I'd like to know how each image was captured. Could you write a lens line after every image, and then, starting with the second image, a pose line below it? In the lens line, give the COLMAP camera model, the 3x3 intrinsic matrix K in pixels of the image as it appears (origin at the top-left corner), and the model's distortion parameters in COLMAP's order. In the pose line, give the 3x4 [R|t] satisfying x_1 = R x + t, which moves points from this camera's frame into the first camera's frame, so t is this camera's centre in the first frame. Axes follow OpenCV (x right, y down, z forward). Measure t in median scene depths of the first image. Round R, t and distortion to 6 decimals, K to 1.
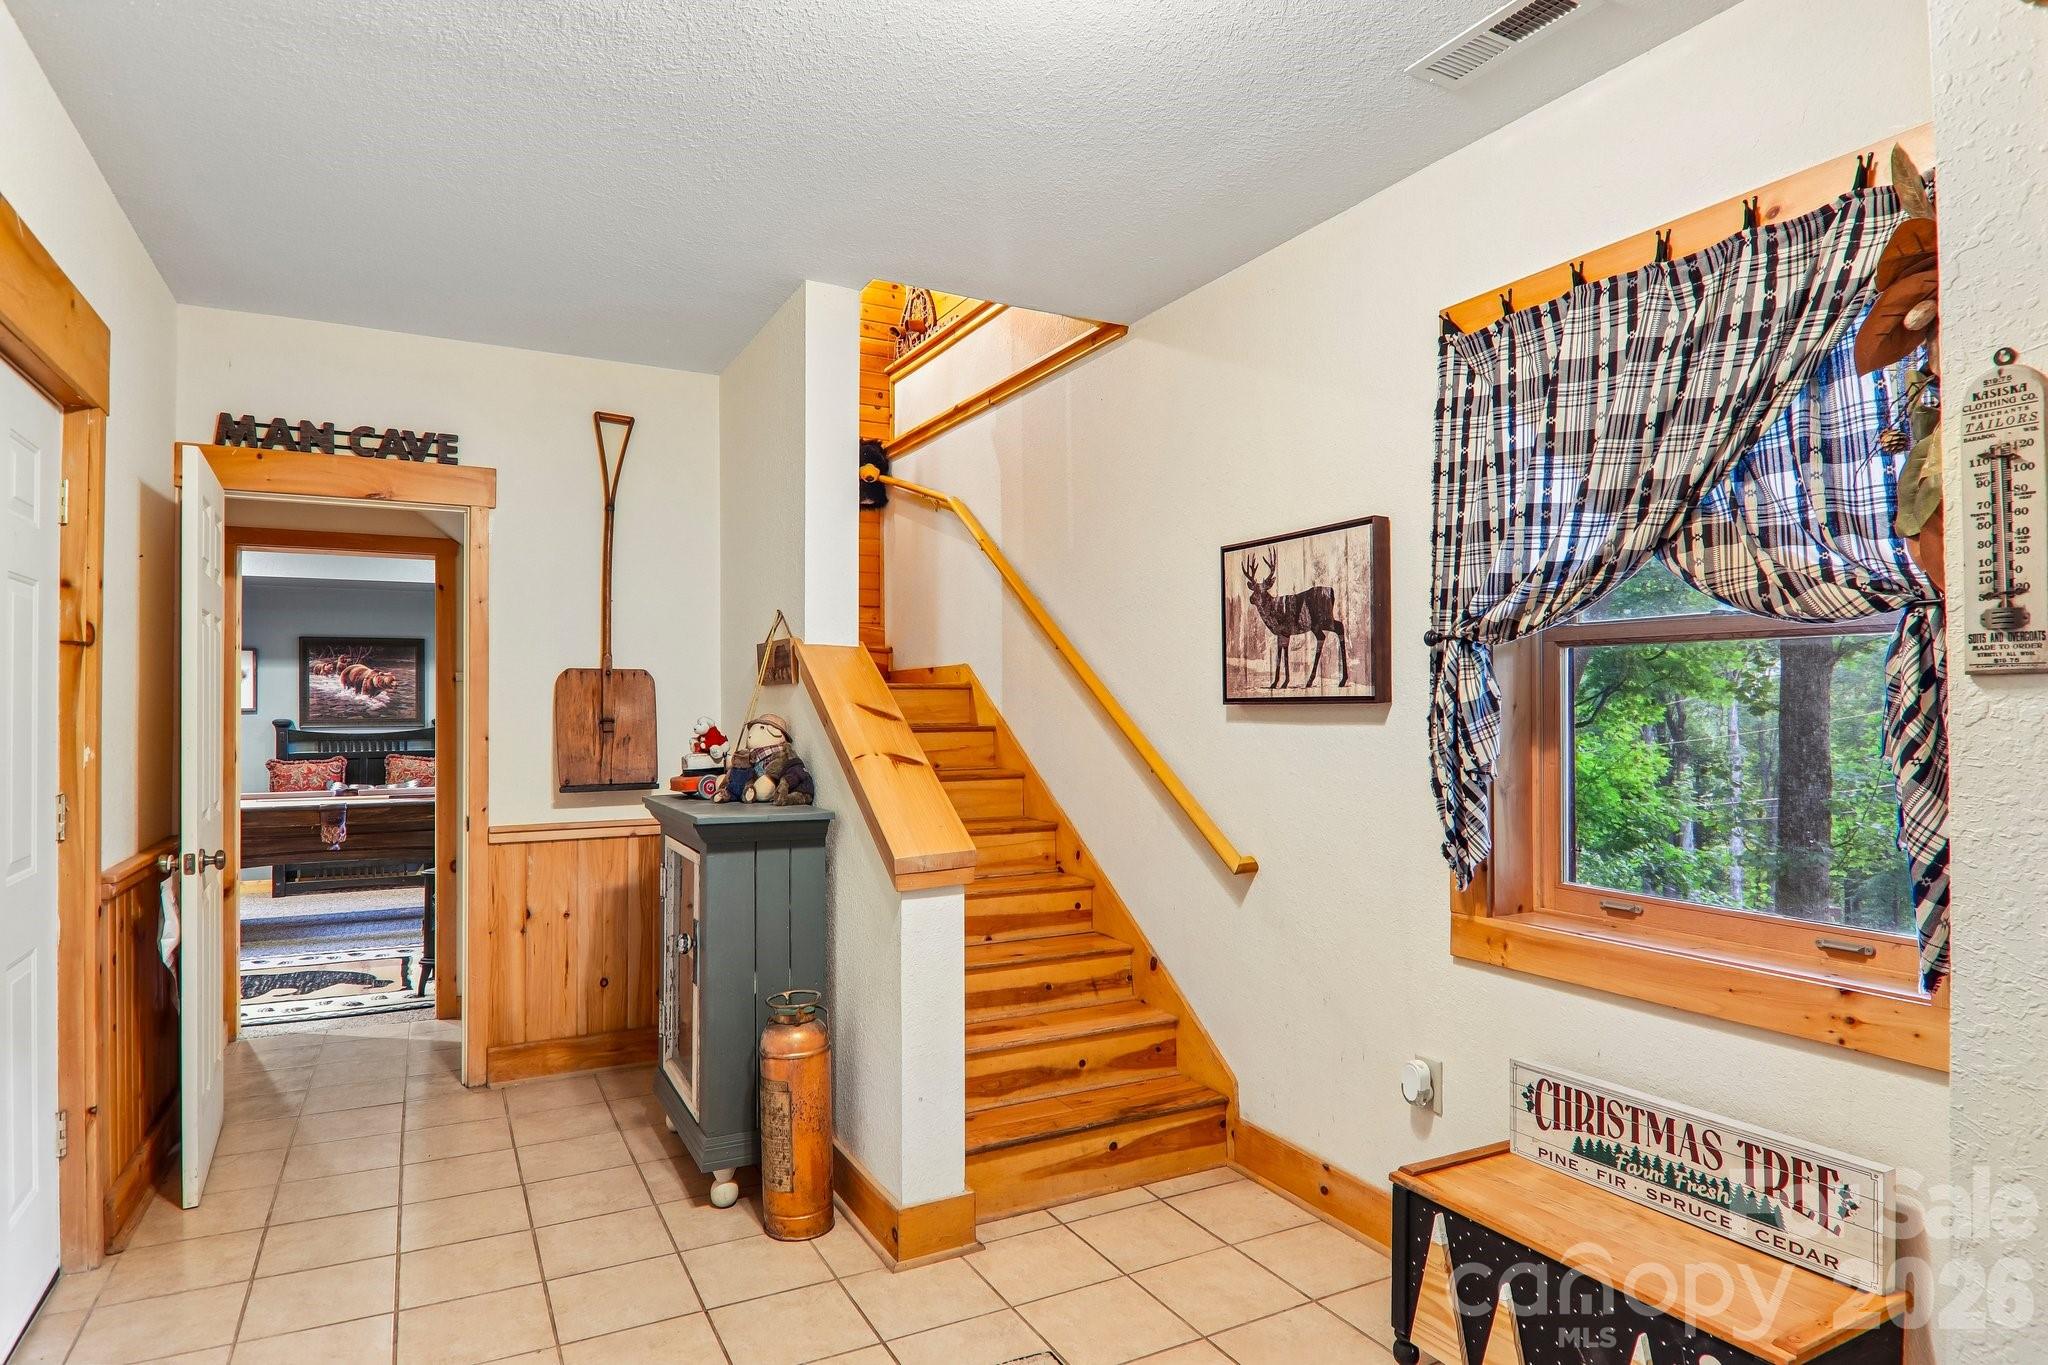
lens RADIAL K [[1141.8, 0, 1030.0], [0, 1141.8, 706.5], [0, 0, 1]] dist [0.003550, -0.015195]
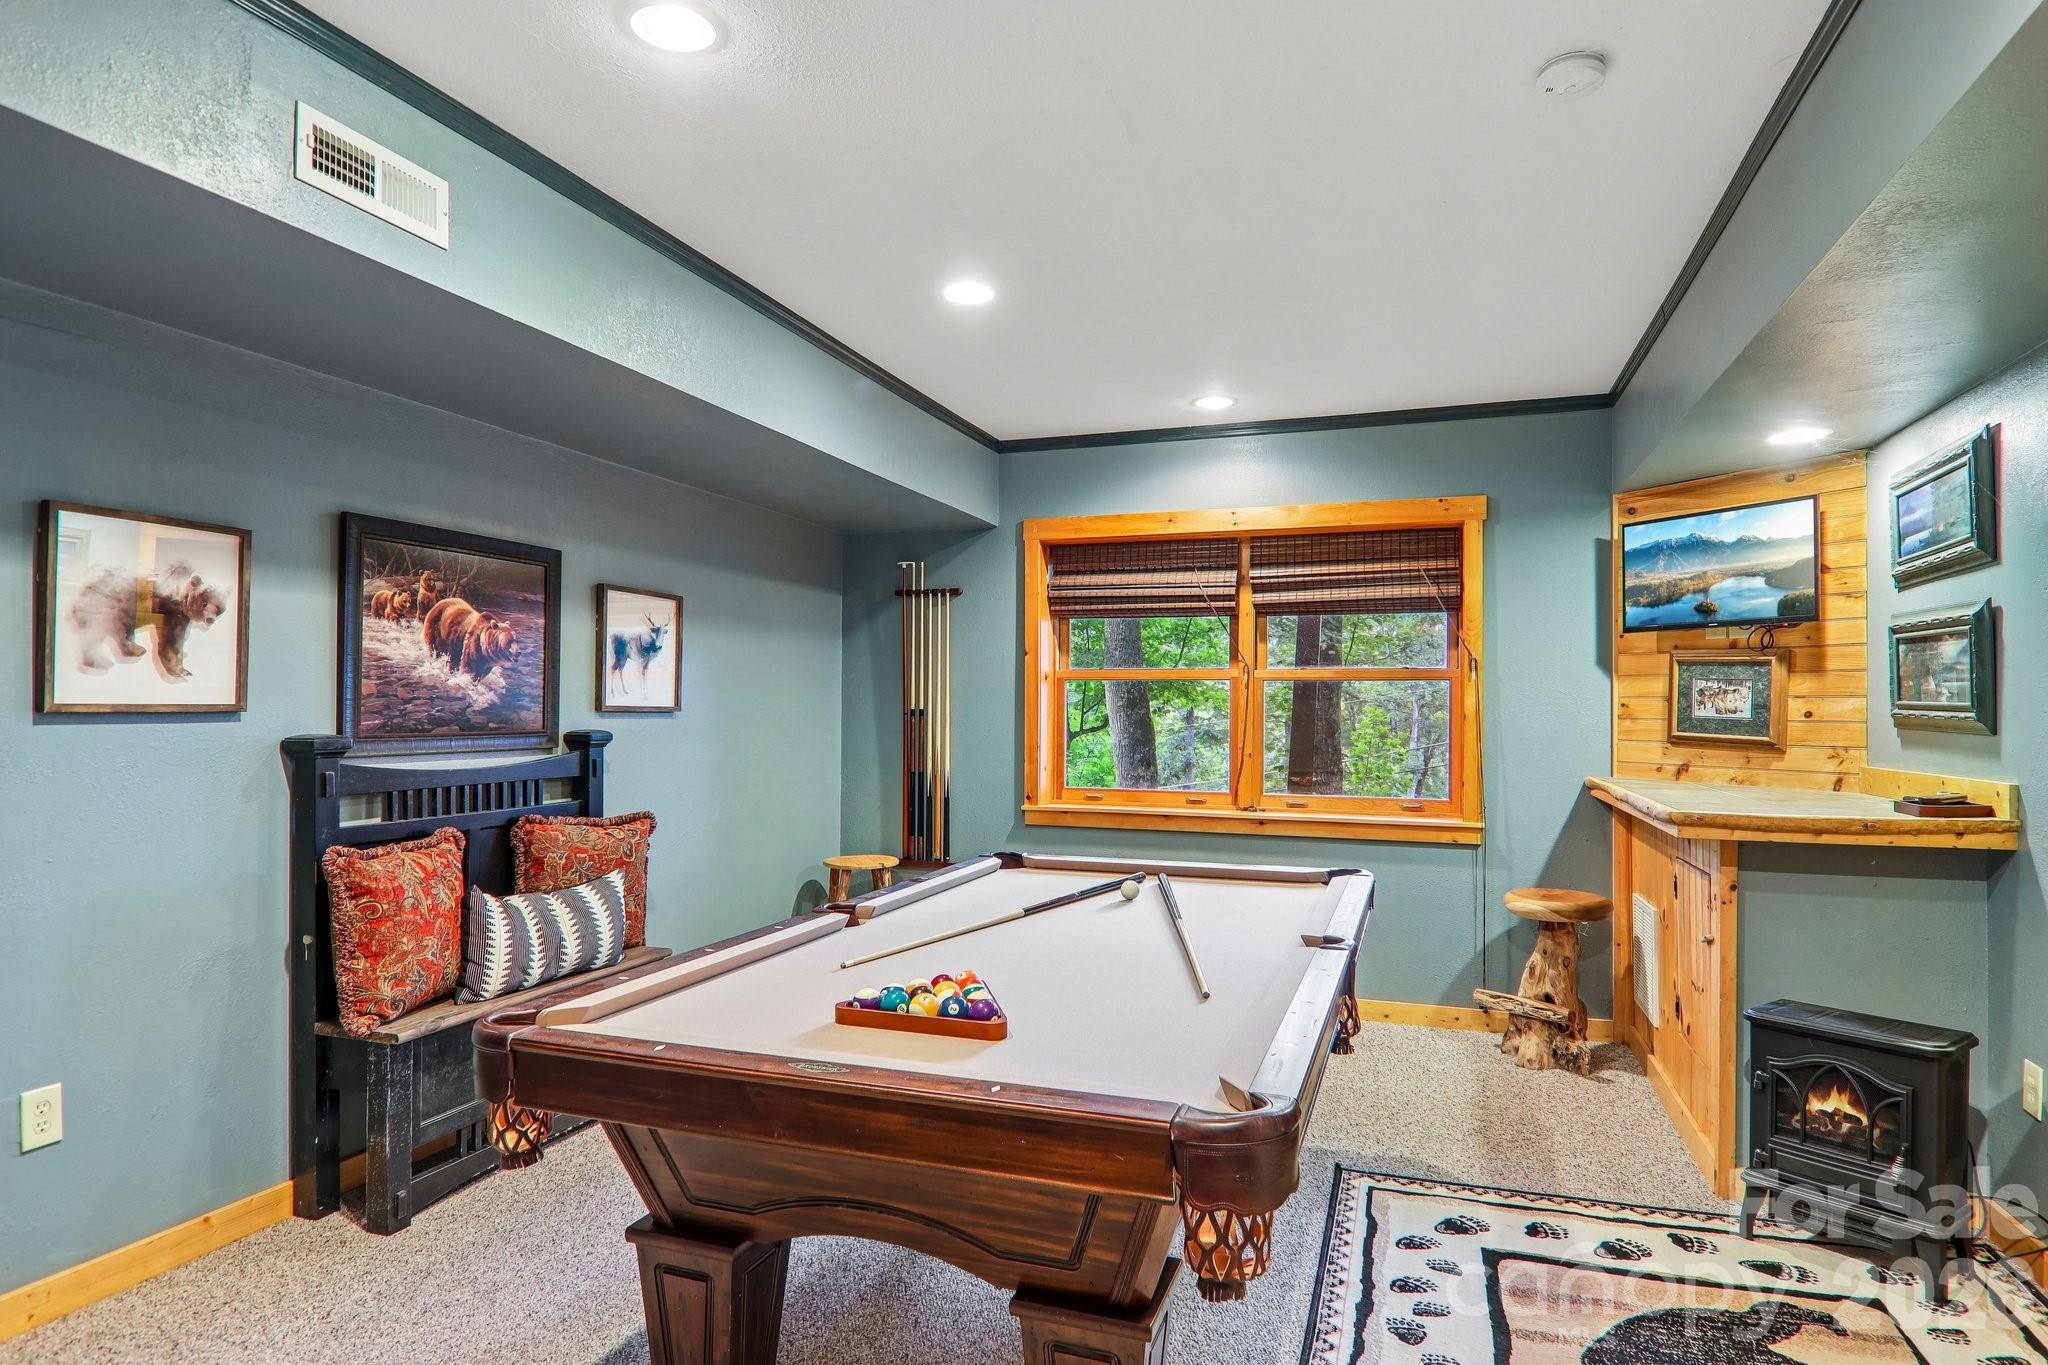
lens RADIAL K [[1141.8, 0, 1030.0], [0, 1141.8, 706.5], [0, 0, 1]] dist [0.003550, -0.015195]
pose [[0.736513, 0.004933, 0.676406, -0.730815], [-0.004159, 0.999988, -0.002764, 0.001941], [-0.676411, -0.000777, 0.736524, 0.579145]]
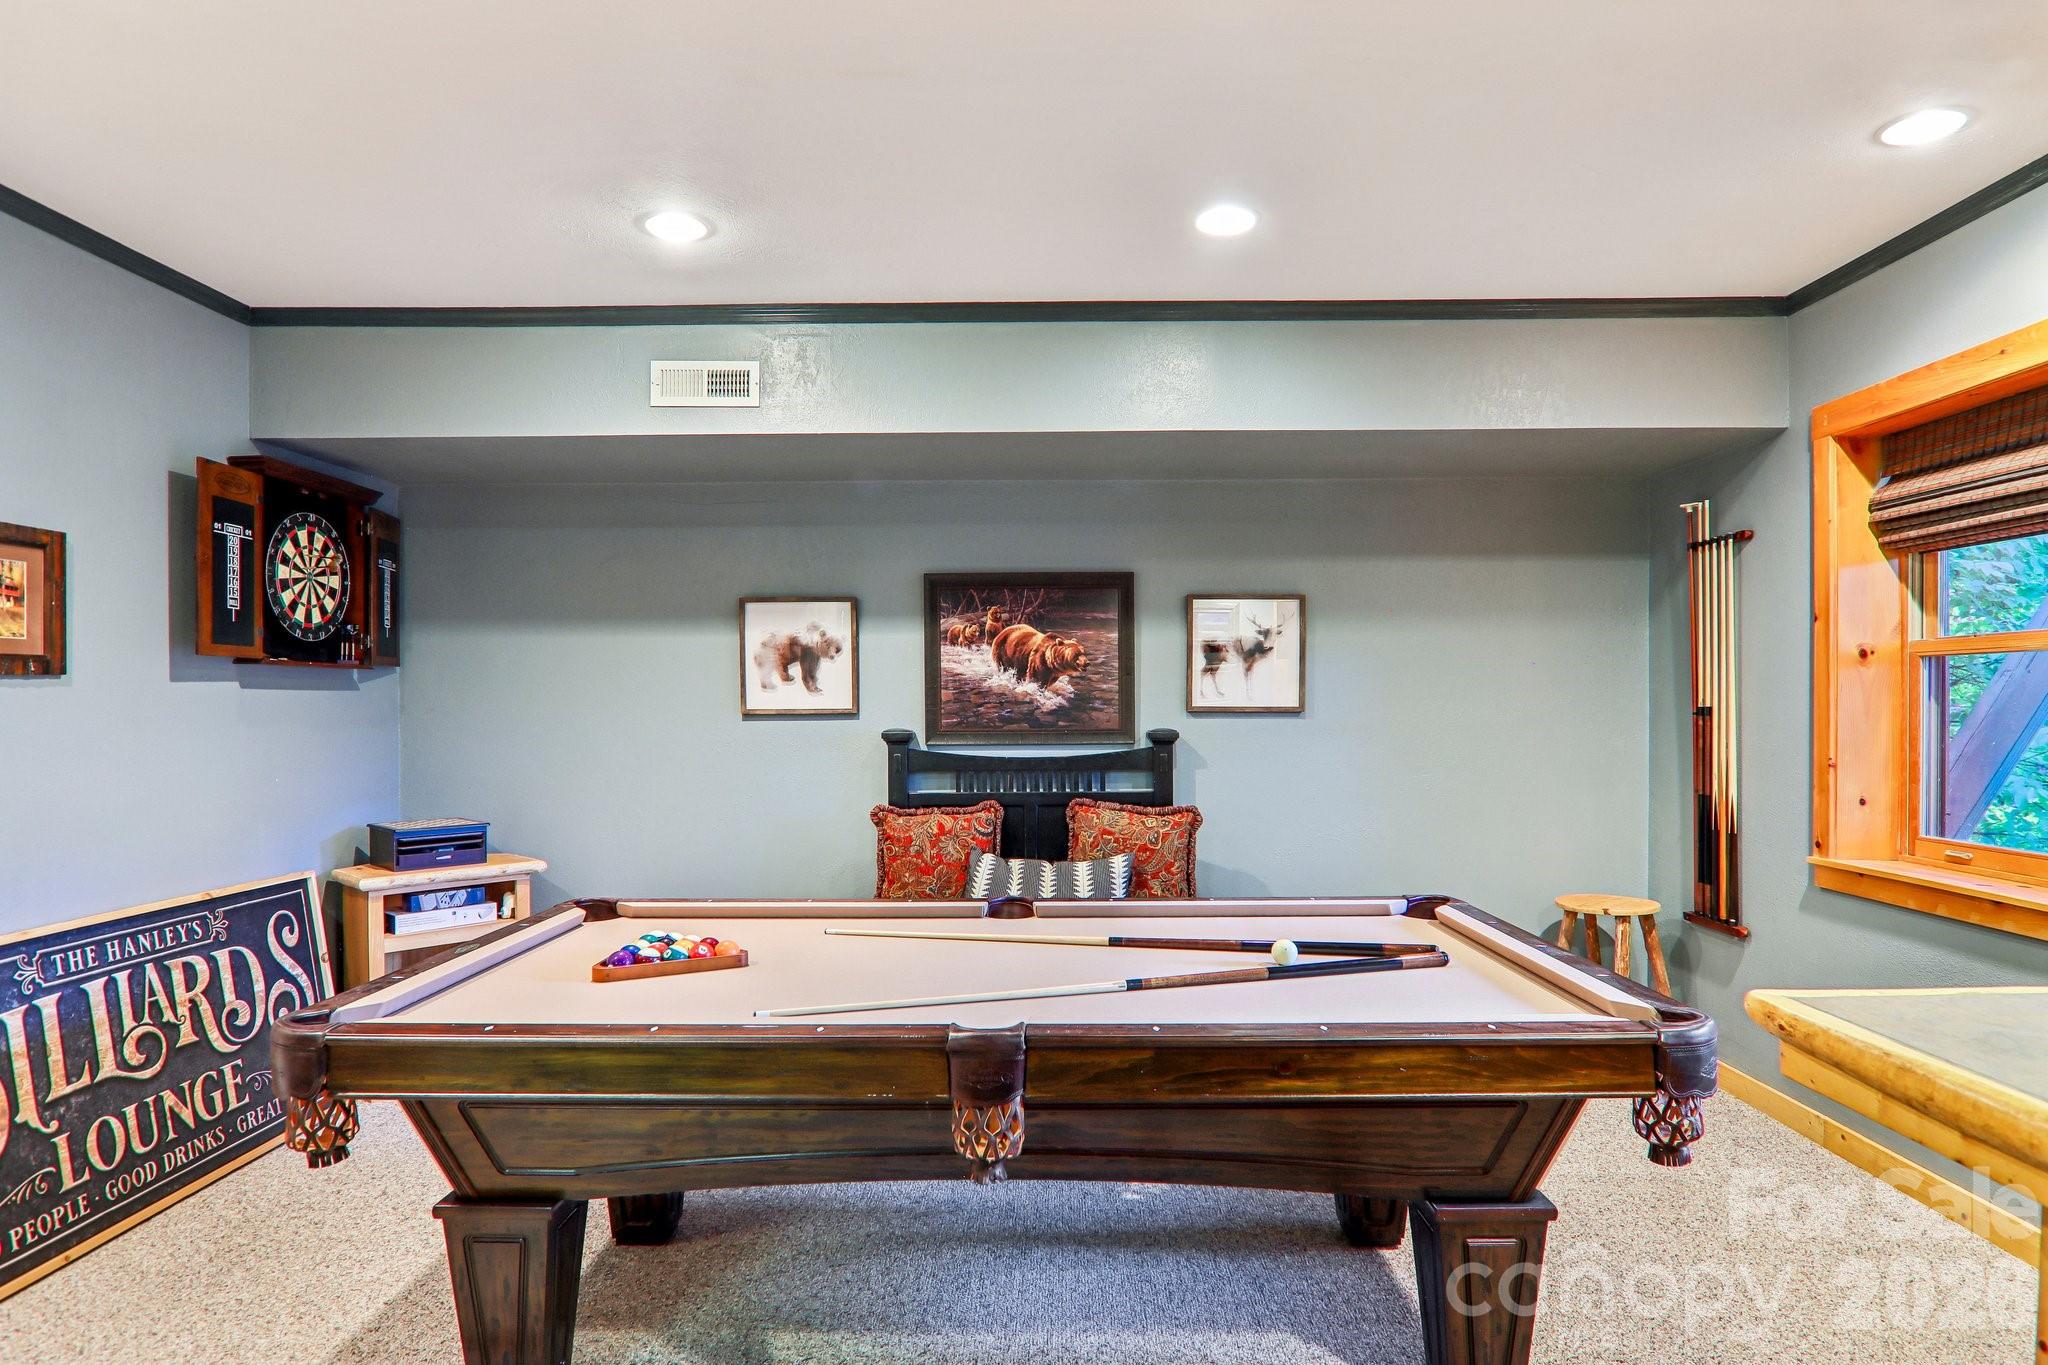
lens RADIAL K [[1141.8, 0, 1030.0], [0, 1141.8, 706.5], [0, 0, 1]] dist [0.003550, -0.015195]
pose [[0.877003, -0.004837, -0.480460, -0.343733], [0.004713, 0.999988, -0.001464, 0.001427], [0.480462, -0.000981, 0.877015, 0.559413]]
